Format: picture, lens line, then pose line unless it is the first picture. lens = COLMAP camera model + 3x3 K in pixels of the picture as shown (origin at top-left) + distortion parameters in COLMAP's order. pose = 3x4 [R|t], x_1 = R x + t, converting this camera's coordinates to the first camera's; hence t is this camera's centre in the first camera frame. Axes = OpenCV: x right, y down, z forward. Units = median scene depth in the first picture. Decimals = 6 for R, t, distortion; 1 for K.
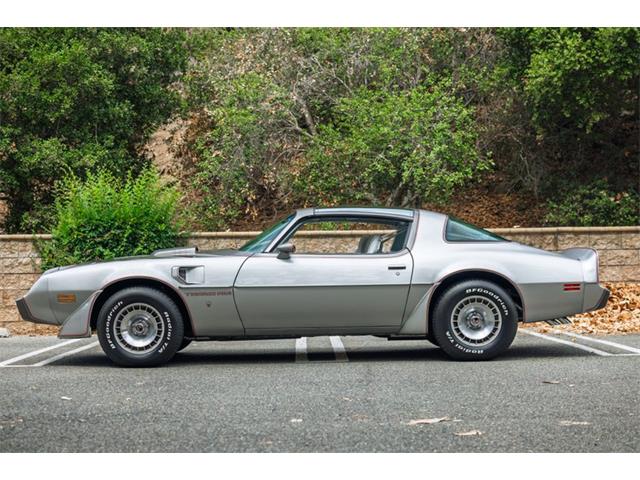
lens RADIAL K [[1215.1, 0, 320.0], [0, 1215.1, 240.0], [0, 0, 1]] dist [0.004504, -0.032974]
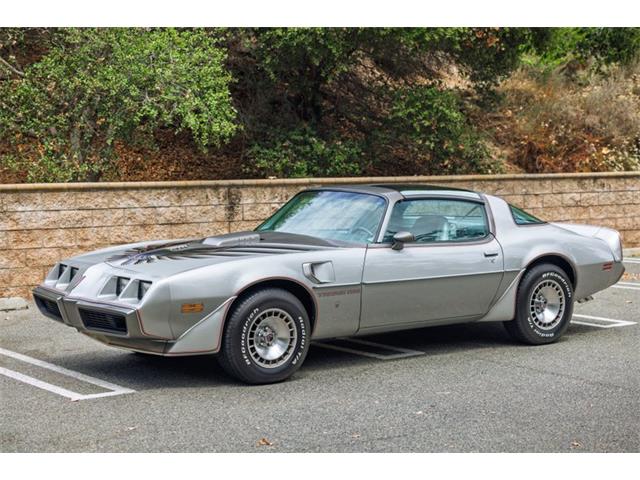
lens RADIAL K [[1215.1, 0, 320.0], [0, 1215.1, 240.0], [0, 0, 1]] dist [0.004504, -0.032974]
pose [[0.809292, -0.030232, 0.586629, -0.612604], [-0.019586, 0.996731, 0.078387, -0.061796], [-0.587081, -0.074927, 0.806054, 0.303710]]
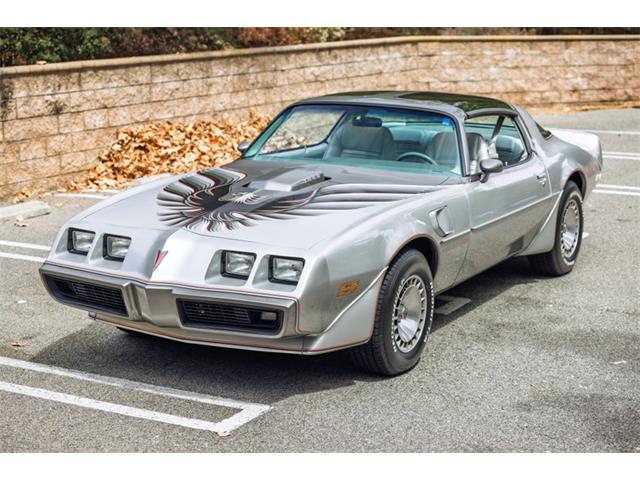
lens RADIAL K [[1275.4, 0, 320.0], [0, 1275.4, 240.0], [0, 0, 1]] dist [-0.021975, -0.263860]
pose [[0.495044, -0.150188, 0.855789, -0.748984], [-0.026681, 0.981855, 0.187745, -0.092614], [-0.868458, -0.115775, 0.482055, 0.713819]]
